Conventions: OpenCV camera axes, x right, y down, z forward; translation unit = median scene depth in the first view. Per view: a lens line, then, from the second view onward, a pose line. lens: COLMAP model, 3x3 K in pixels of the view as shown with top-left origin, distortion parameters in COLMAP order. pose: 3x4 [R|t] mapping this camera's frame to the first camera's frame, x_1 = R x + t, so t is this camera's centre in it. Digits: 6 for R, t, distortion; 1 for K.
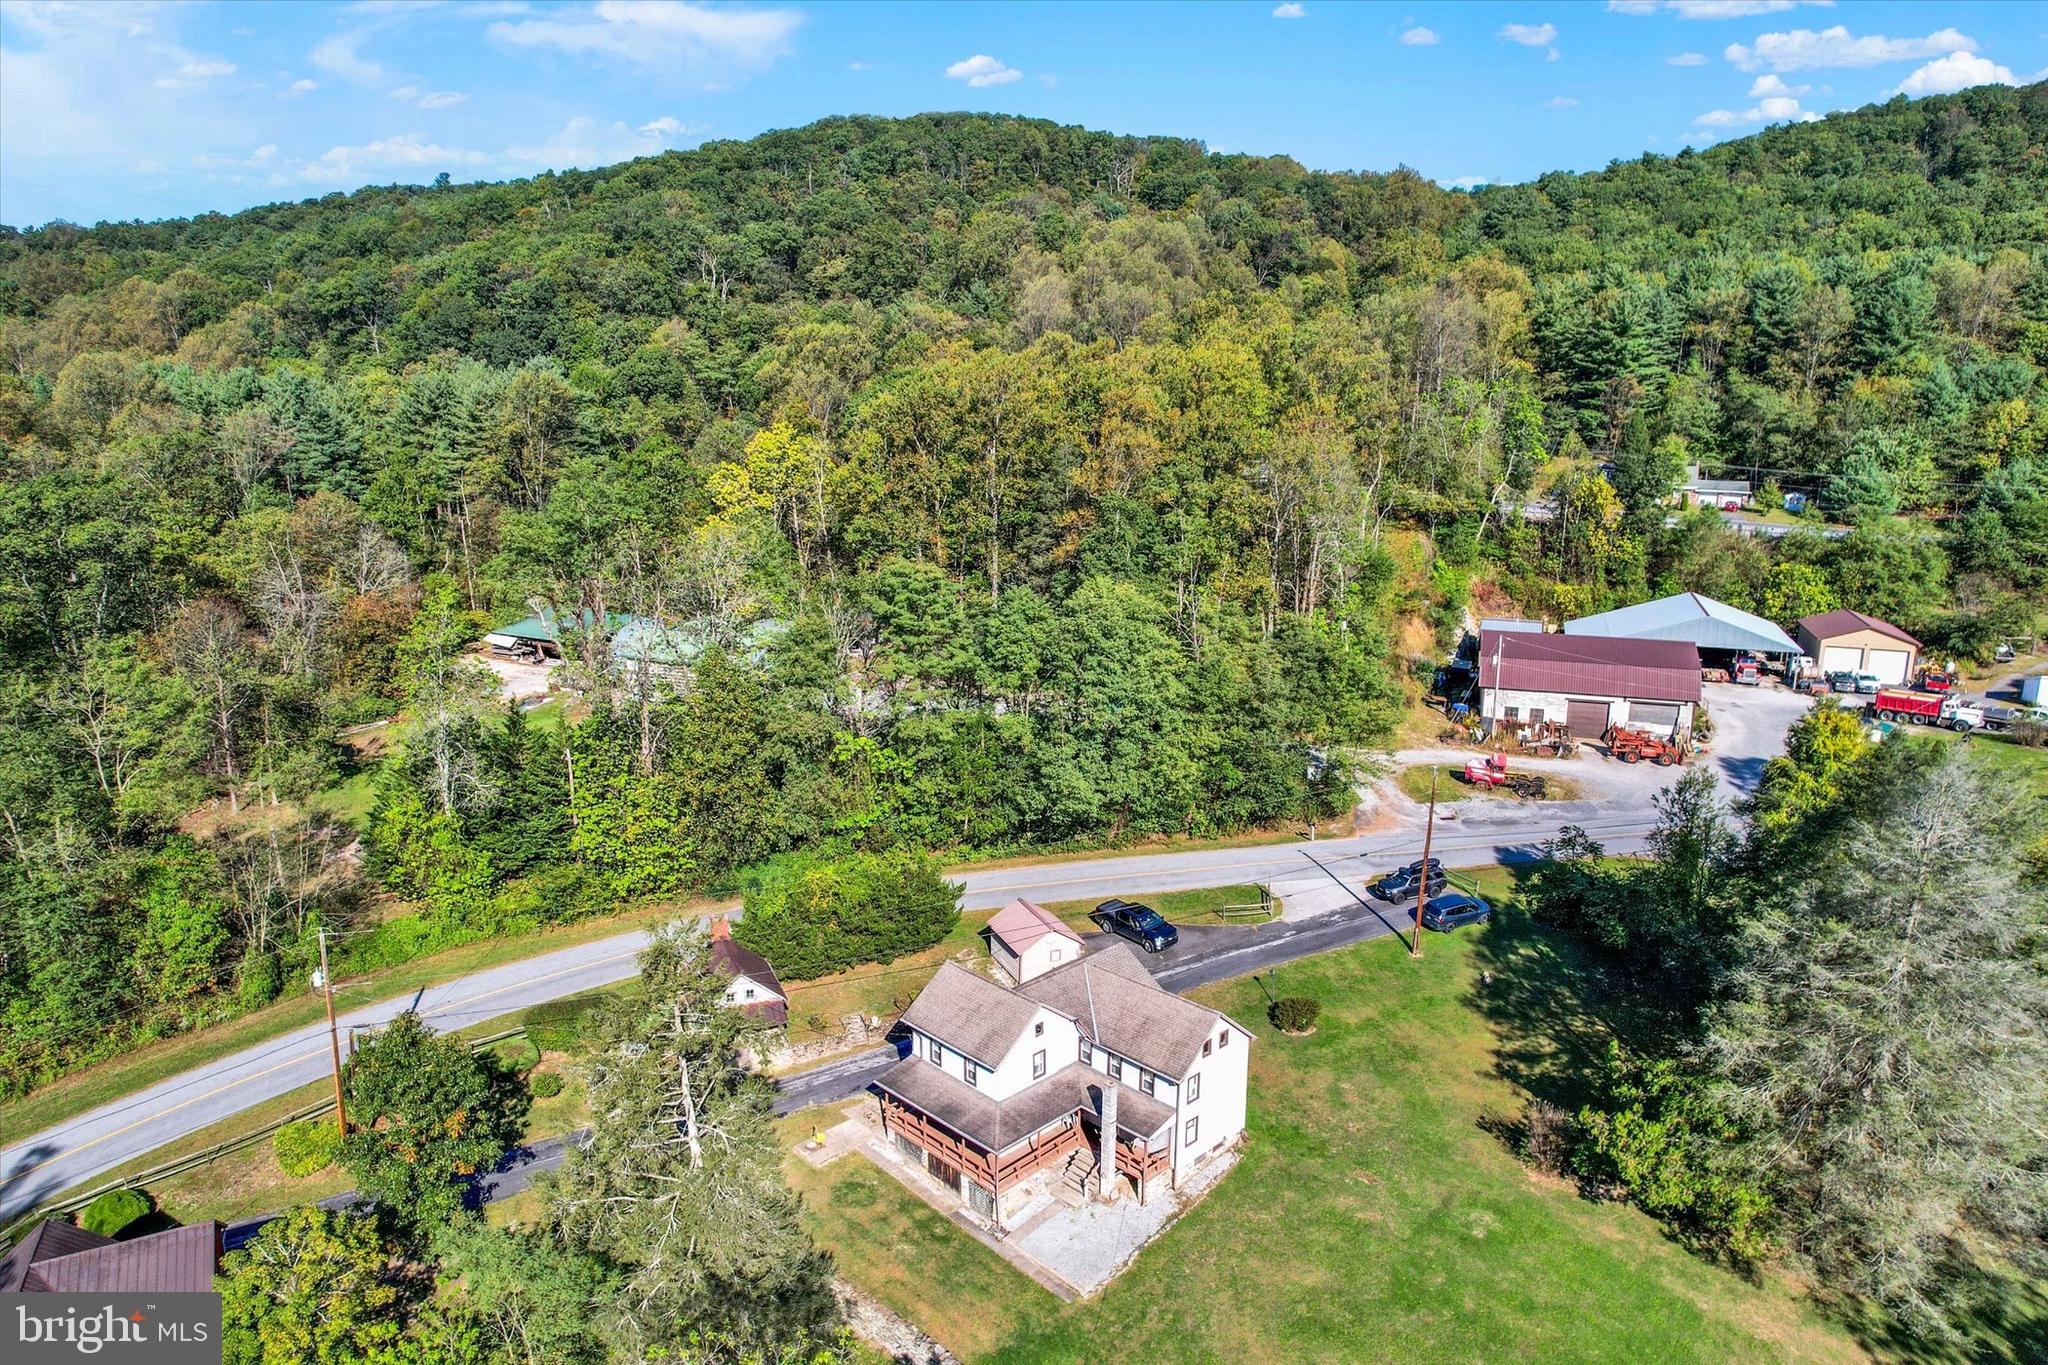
lens RADIAL K [[1294.4, 0, 1024.0], [0, 1294.4, 682.5], [0, 0, 1]] dist [-0.085703, 0.076453]
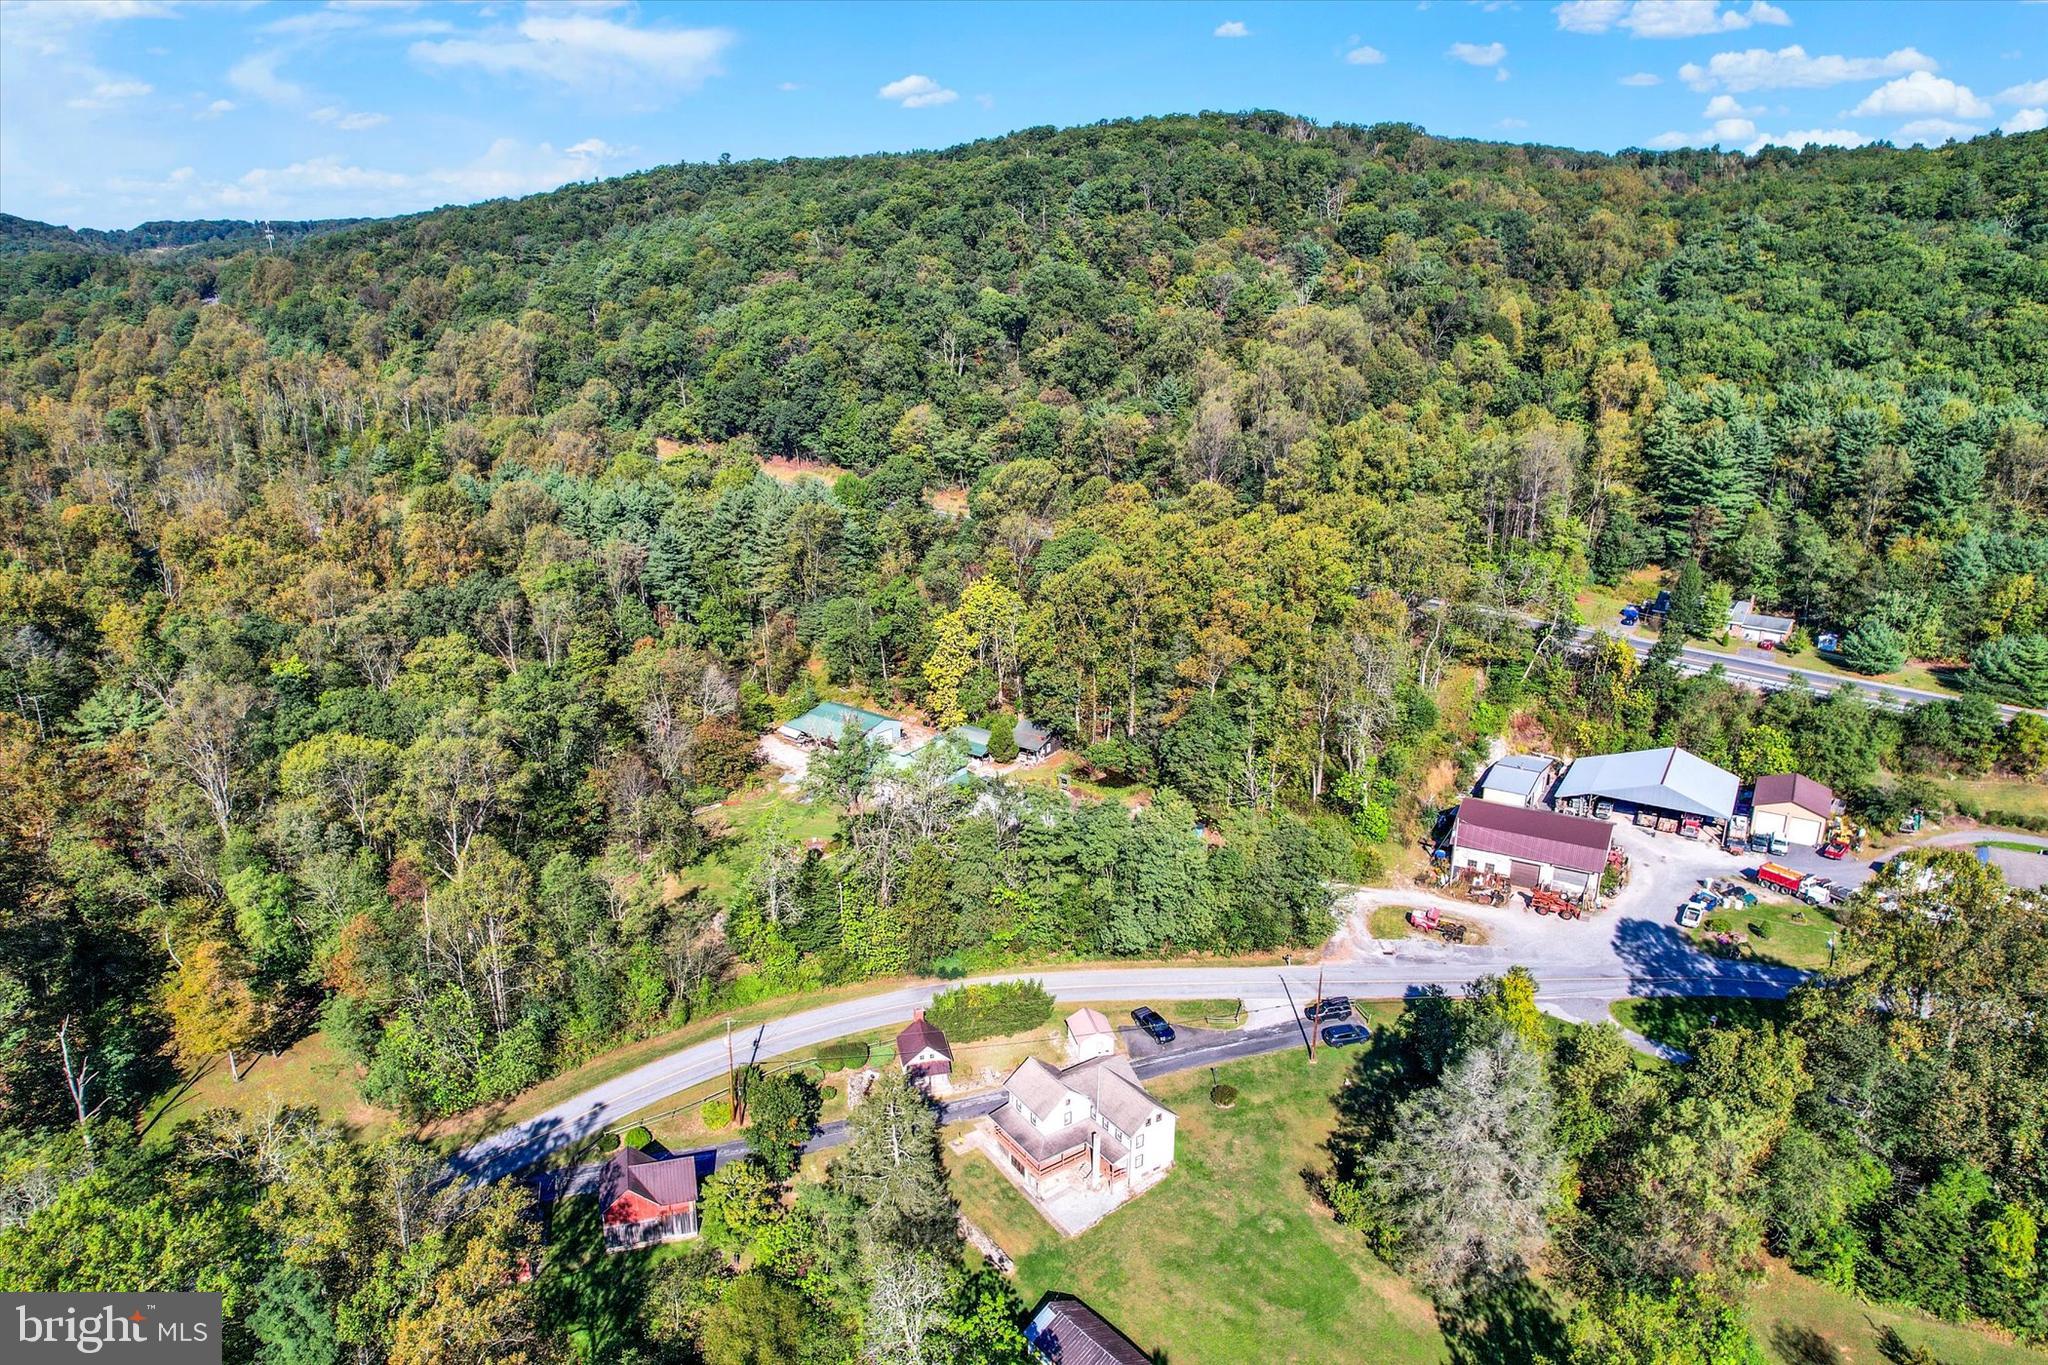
lens RADIAL K [[1294.4, 0, 1024.0], [0, 1294.4, 682.5], [0, 0, 1]] dist [-0.085703, 0.076453]
pose [[0.982142, 0.053341, -0.180423, 0.120161], [-0.038193, 0.995527, 0.086414, -0.245350], [0.184225, -0.077980, 0.979786, -0.409856]]
